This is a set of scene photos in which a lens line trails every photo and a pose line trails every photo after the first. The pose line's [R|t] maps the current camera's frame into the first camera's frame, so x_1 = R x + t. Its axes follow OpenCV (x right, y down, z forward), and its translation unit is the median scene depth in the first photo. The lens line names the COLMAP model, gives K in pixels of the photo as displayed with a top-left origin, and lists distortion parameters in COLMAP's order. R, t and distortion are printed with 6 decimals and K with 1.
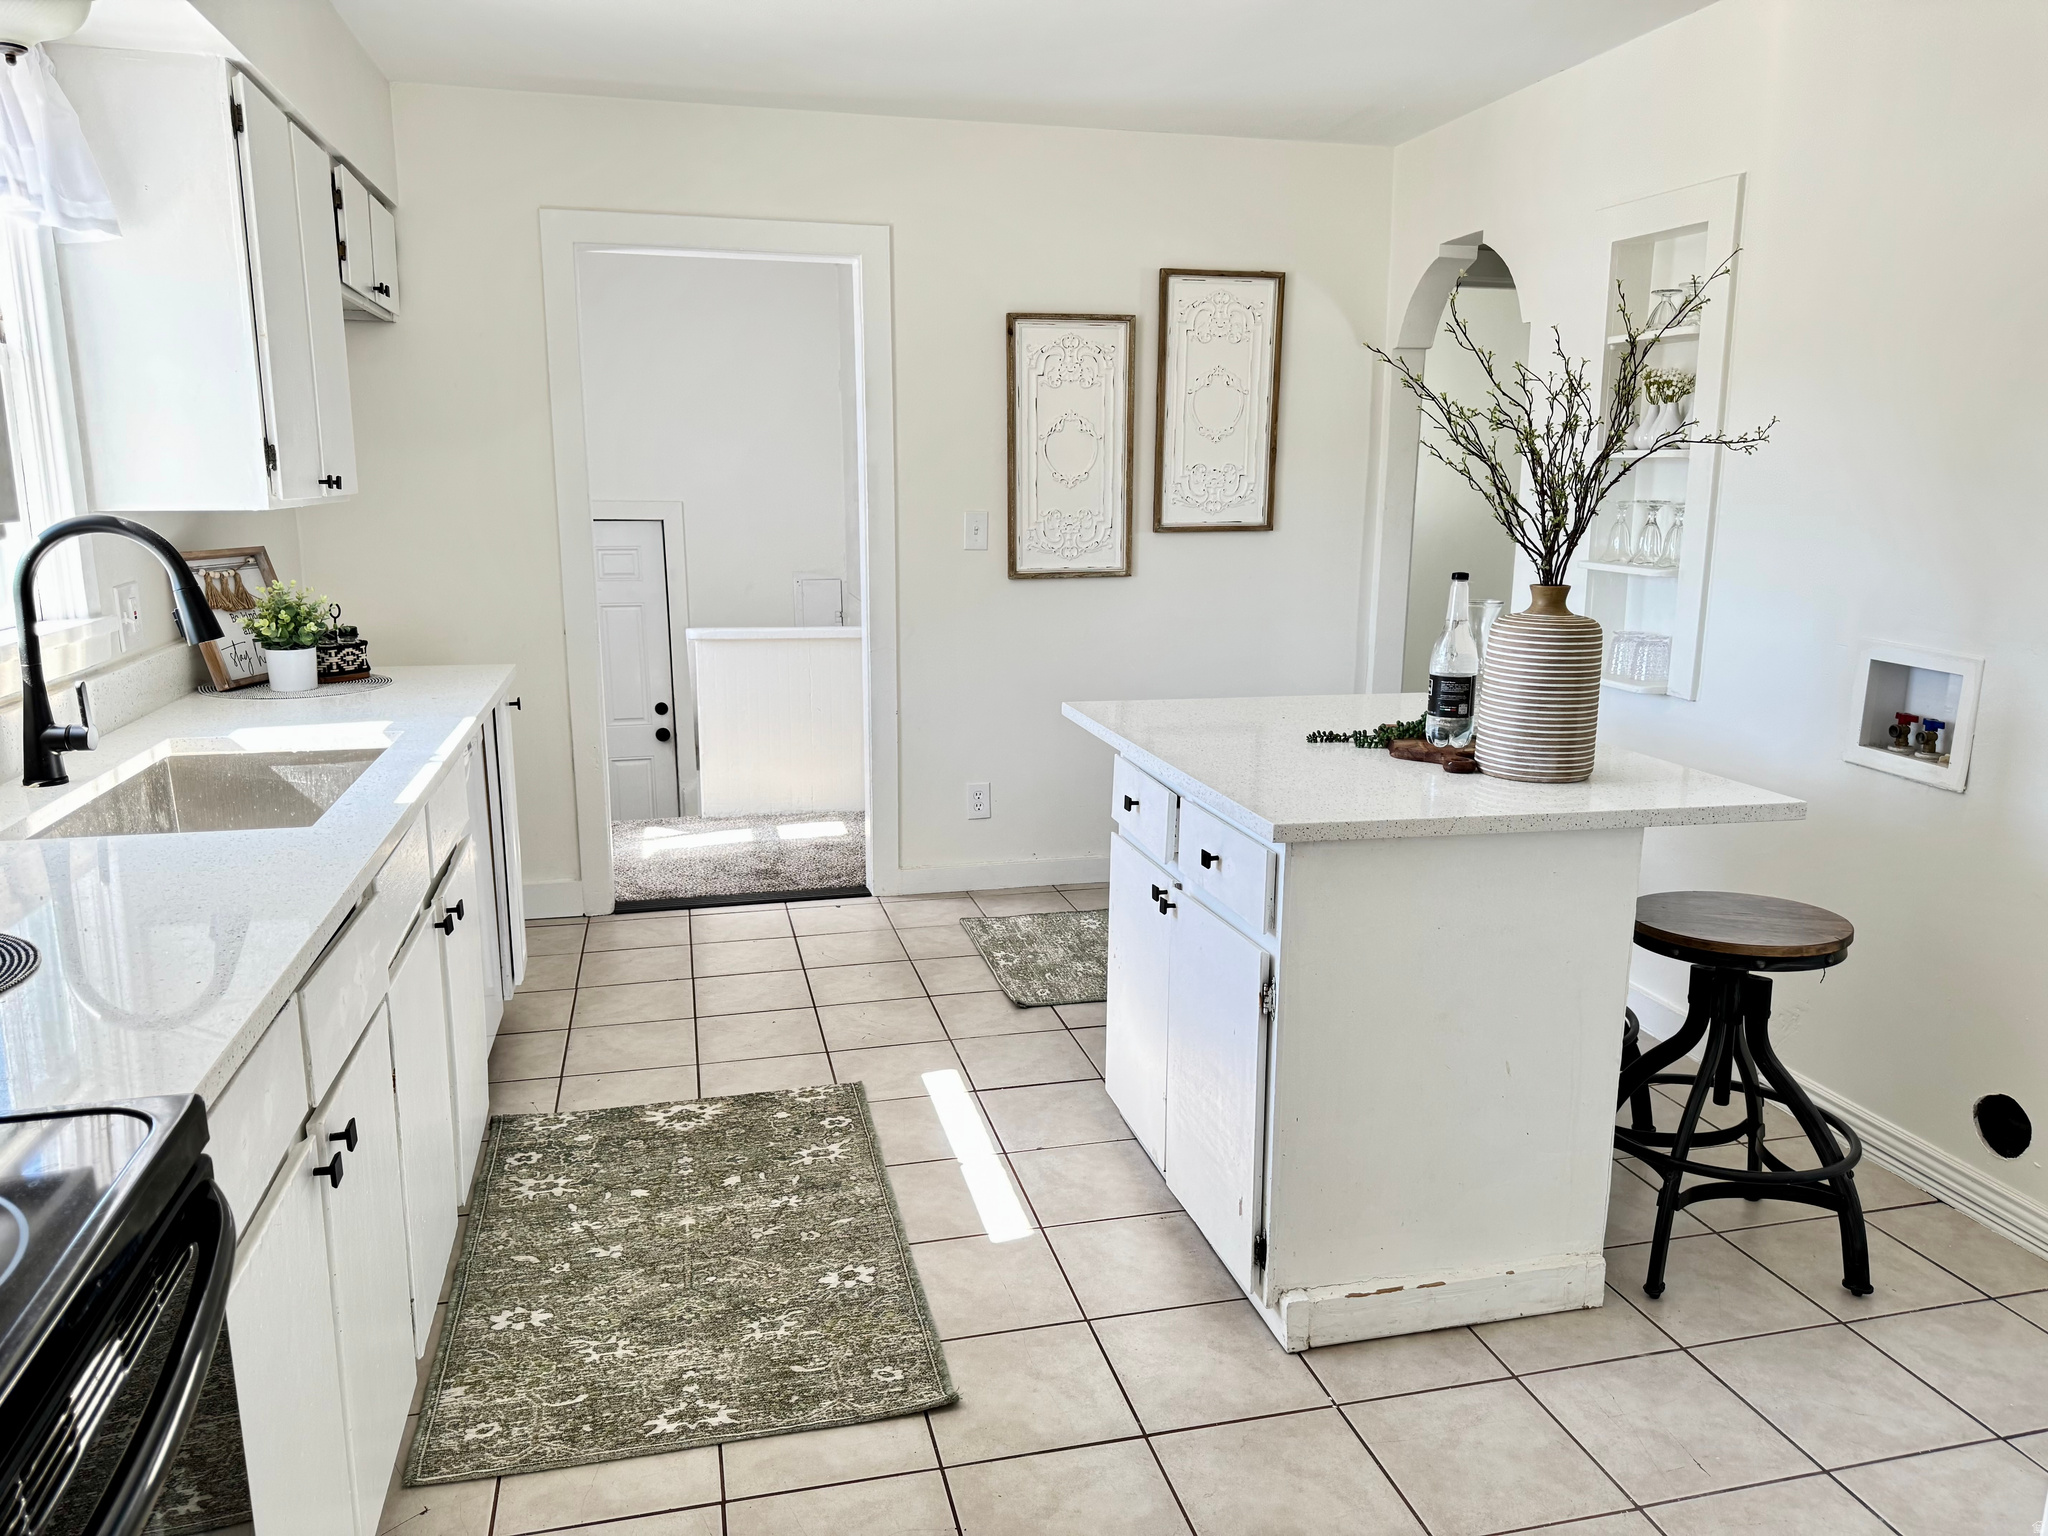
lens RADIAL K [[1460.7, 0, 1023.9], [0, 1460.7, 761.8], [0, 0, 1]] dist [0.049836, -0.046765]
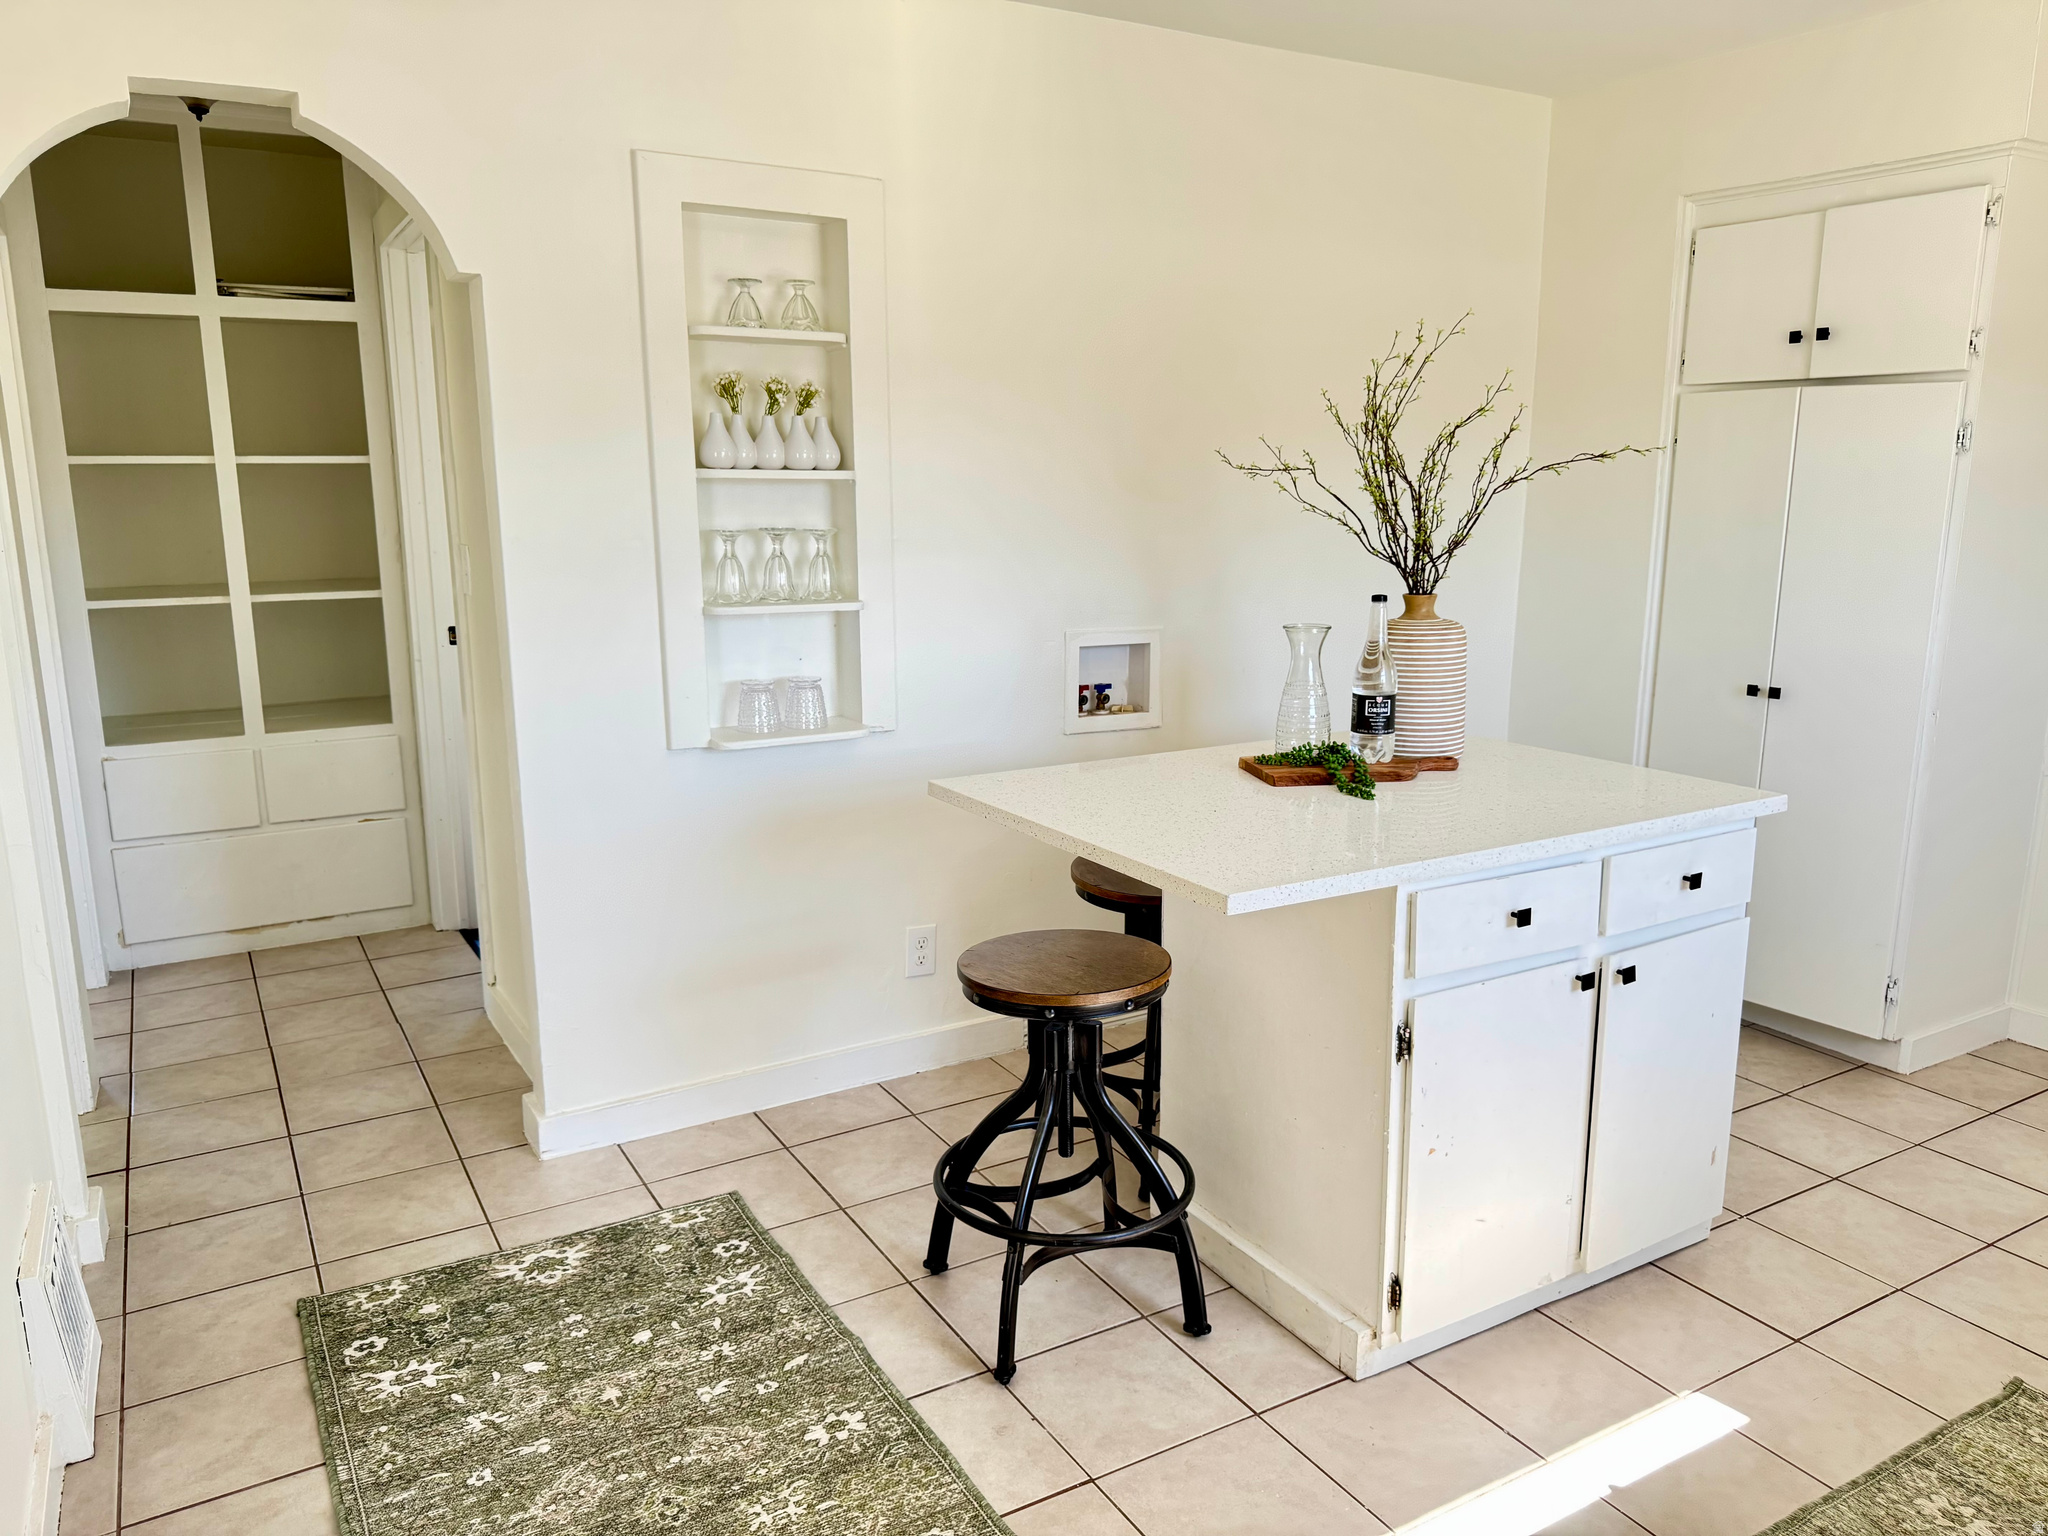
lens RADIAL K [[1460.7, 0, 1048.5], [0, 1460.7, 746.9], [0, 0, 1]] dist [0.049836, -0.046765]
pose [[-0.289068, -0.184726, 0.939317, -0.623542], [0.186224, 0.951611, 0.244453, -0.321094], [-0.939021, 0.245587, -0.240680, 1.479252]]
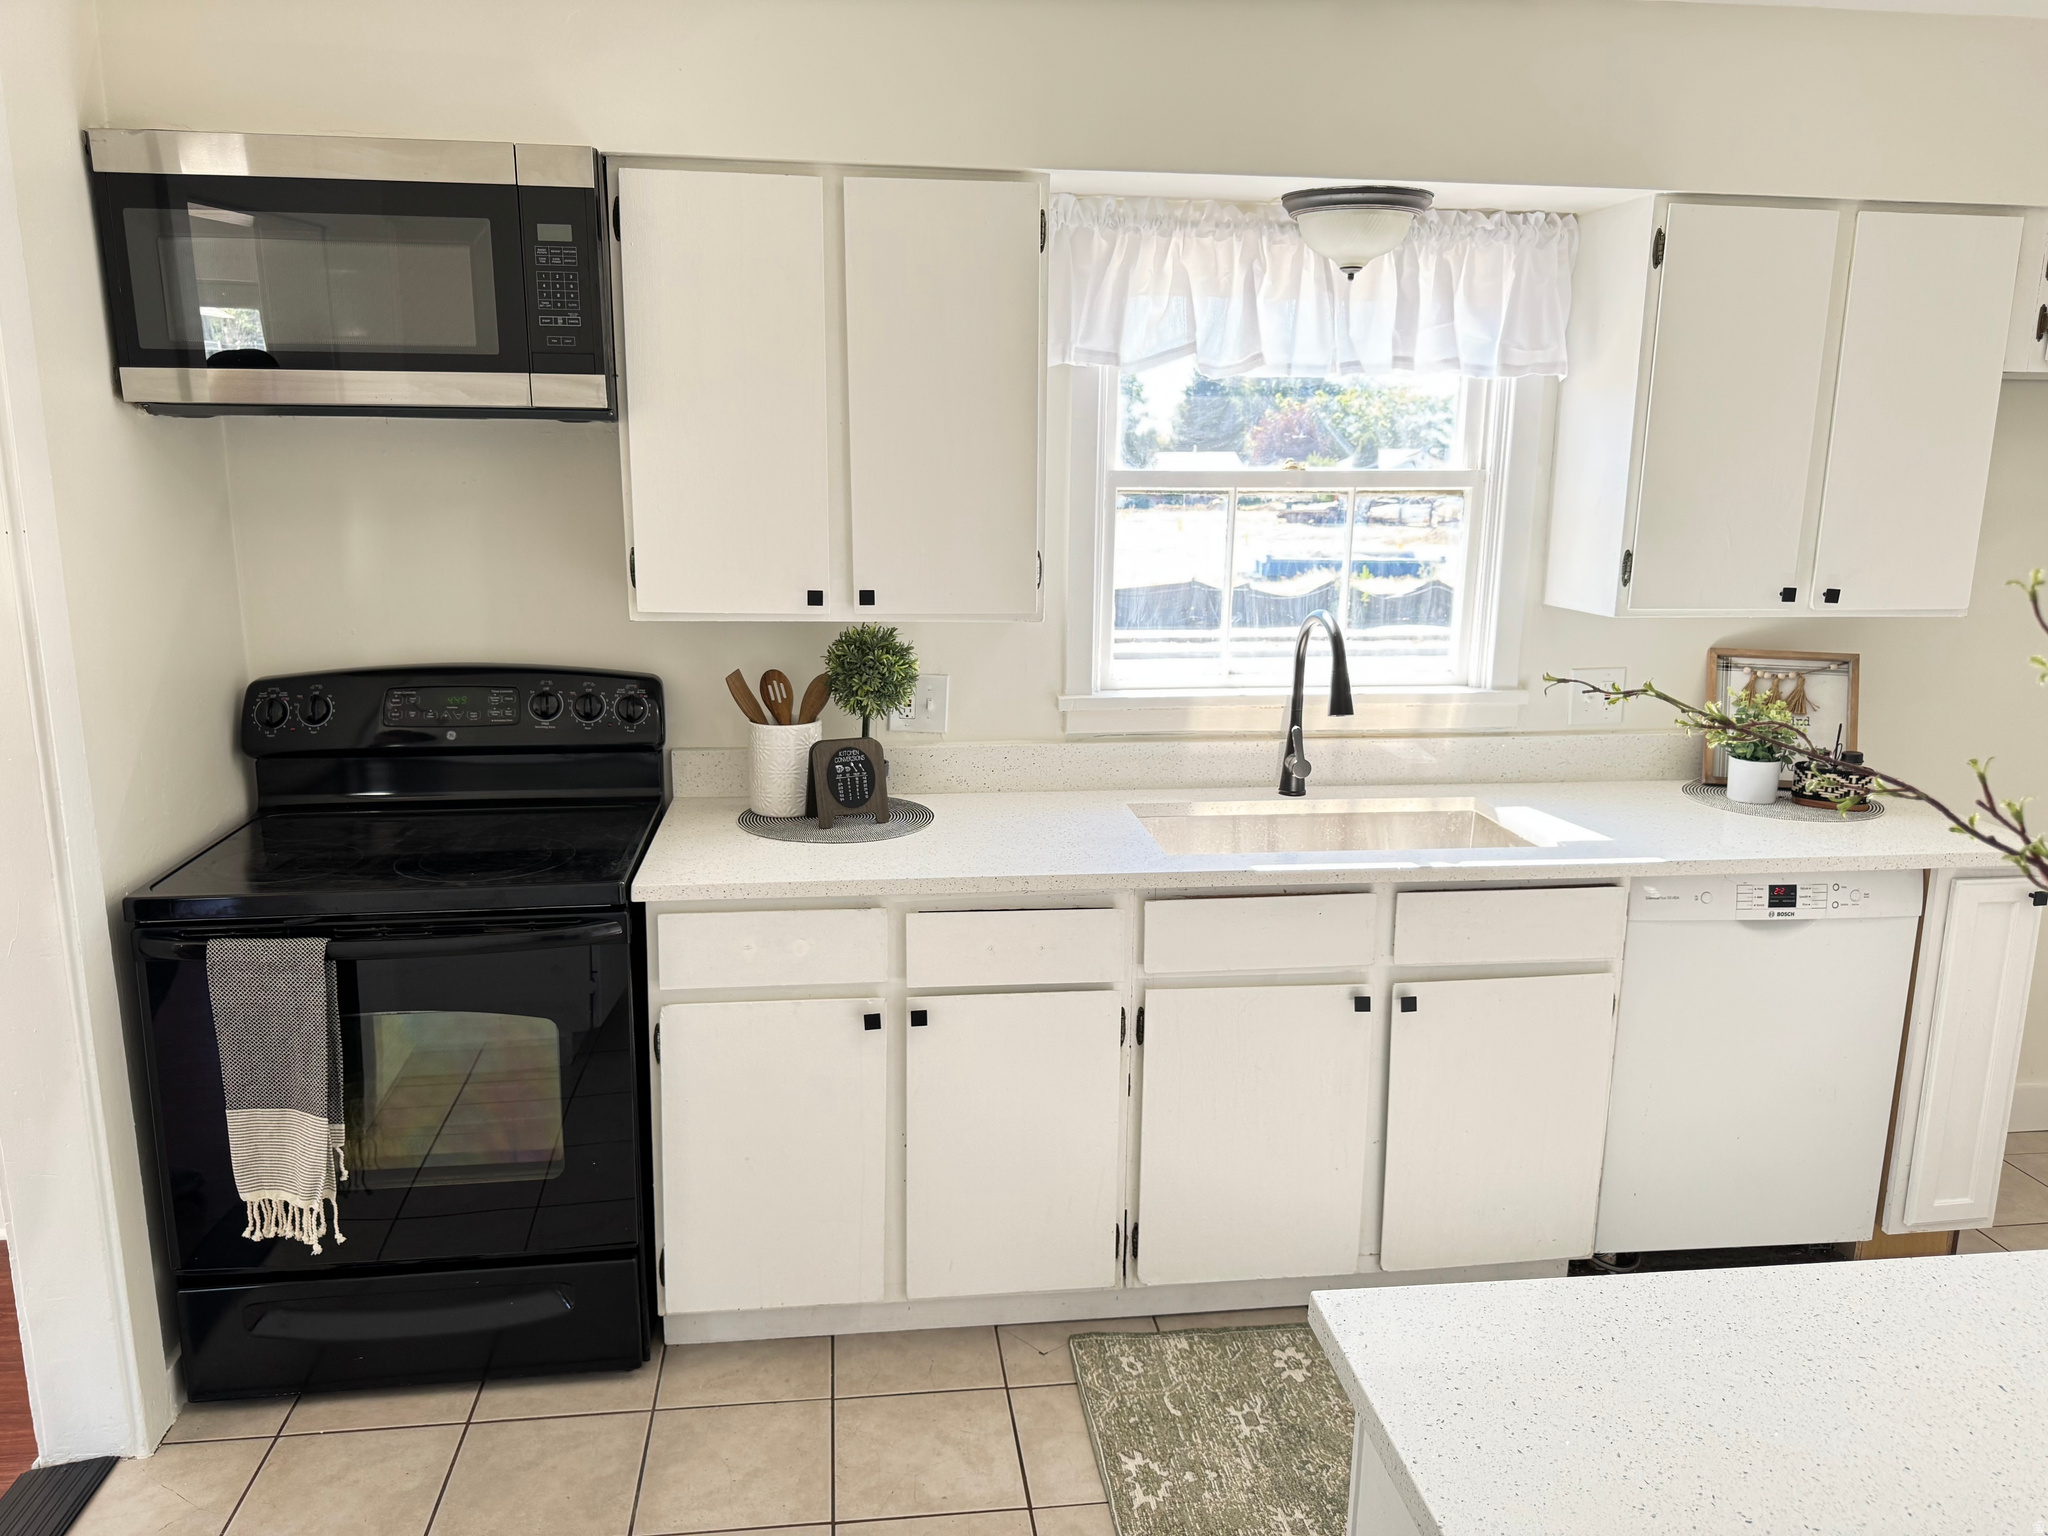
lens RADIAL K [[1460.7, 0, 1016.0], [0, 1460.7, 755.4], [0, 0, 1]] dist [0.049836, -0.046765]
pose [[-0.127296, 0.189484, -0.973597, 0.597858], [-0.203120, 0.955800, 0.212577, -0.219349], [0.970844, 0.224817, -0.083181, 0.717687]]
